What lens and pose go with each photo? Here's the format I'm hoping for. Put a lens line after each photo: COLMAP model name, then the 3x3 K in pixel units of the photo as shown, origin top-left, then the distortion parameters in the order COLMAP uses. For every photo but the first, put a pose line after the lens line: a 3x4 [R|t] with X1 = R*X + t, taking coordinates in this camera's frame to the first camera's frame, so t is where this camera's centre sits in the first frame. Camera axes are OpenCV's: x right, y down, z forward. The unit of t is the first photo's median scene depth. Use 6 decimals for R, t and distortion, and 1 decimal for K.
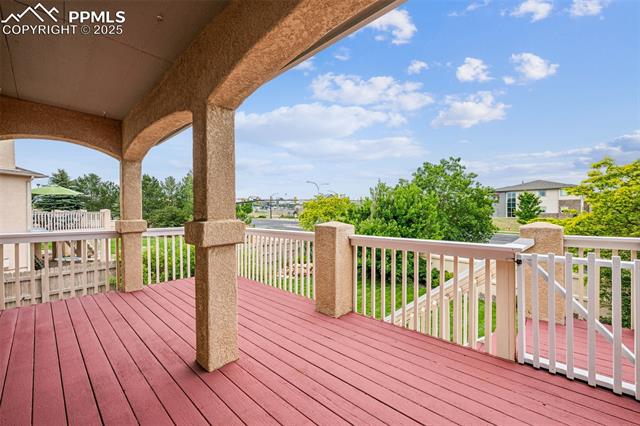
lens RADIAL K [[249.8, 0, 321.0], [0, 249.8, 214.1], [0, 0, 1]] dist [-0.000023, 0.000070]
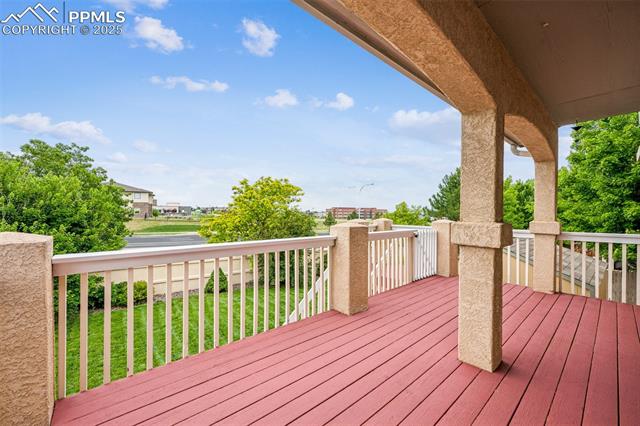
lens RADIAL K [[249.8, 0, 319.0], [0, 249.8, 214.1], [0, 0, 1]] dist [-0.000023, 0.000070]
pose [[0.143900, 0.005756, 0.989575, -1.105303], [0.003222, 0.999975, -0.006285, 0.004746], [-0.989587, 0.004093, 0.143878, 1.097946]]
